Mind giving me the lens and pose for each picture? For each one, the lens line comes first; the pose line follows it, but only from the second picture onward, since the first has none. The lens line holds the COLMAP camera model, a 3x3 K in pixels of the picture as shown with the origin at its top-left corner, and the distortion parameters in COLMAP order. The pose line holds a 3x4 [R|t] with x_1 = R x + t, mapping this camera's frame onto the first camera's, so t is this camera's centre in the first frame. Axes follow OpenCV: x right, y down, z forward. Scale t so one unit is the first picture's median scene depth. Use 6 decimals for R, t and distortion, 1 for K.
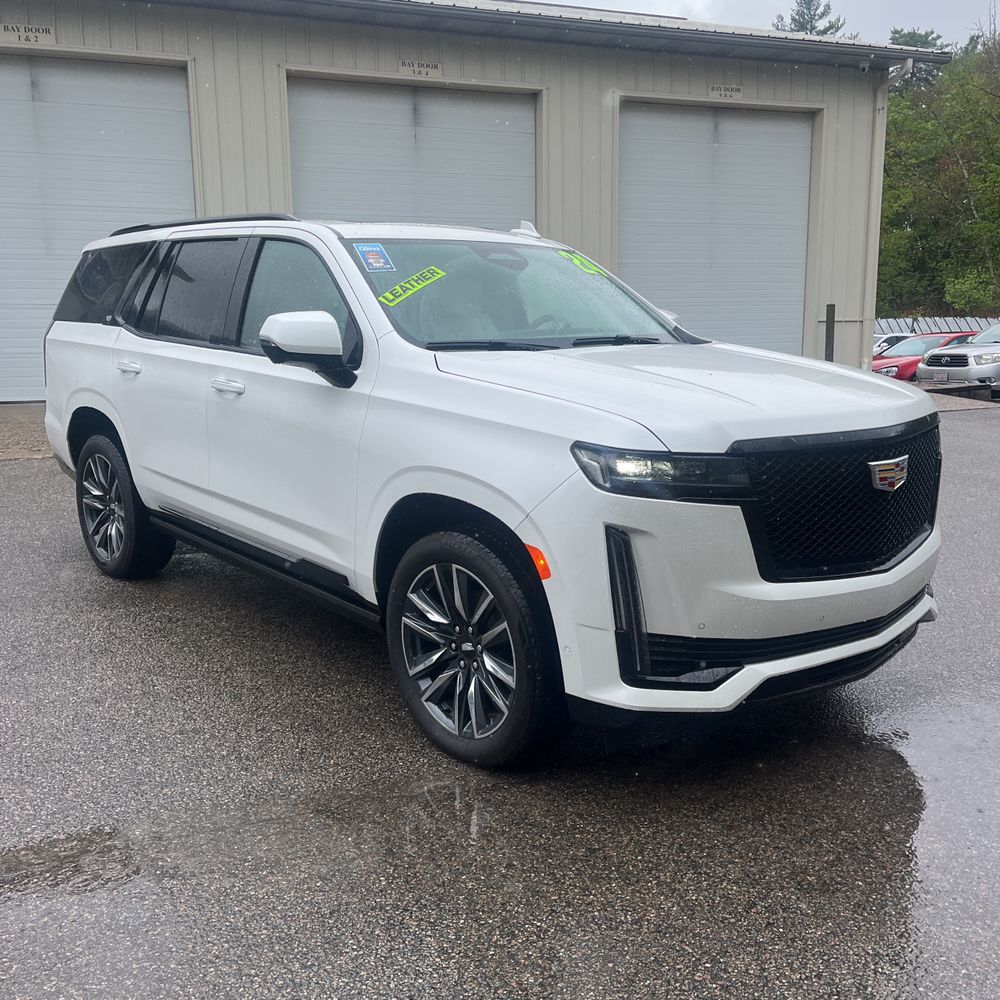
lens RADIAL K [[1011.5, 0, 516.1], [0, 1011.5, 514.3], [0, 0, 1]] dist [0.006851, 0.004015]
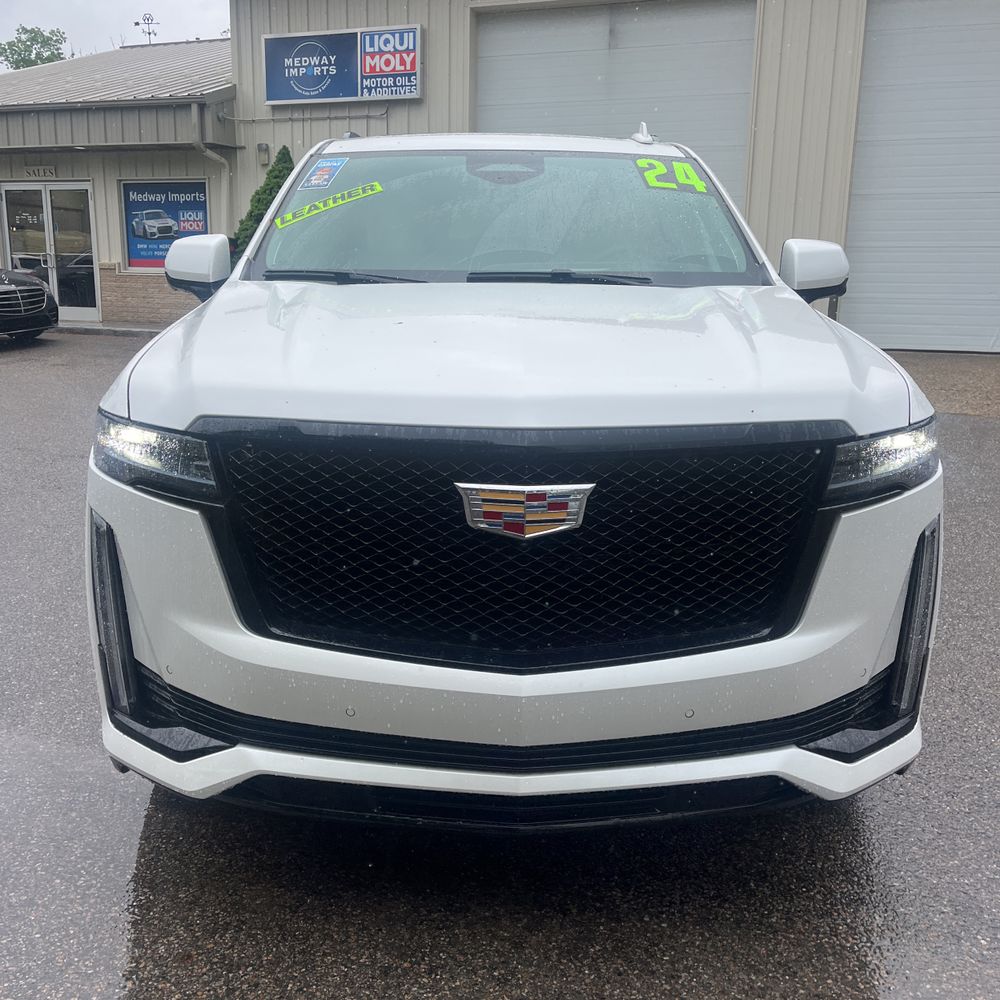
lens RADIAL K [[1013.9, 0, 474.4], [0, 1013.9, 495.0], [0, 0, 1]] dist [0.016928, -0.018345]
pose [[0.742623, 0.161753, -0.649883, 0.760955], [-0.141772, 0.986371, 0.083500, -0.096978], [0.654532, 0.030126, 0.755434, 0.579659]]
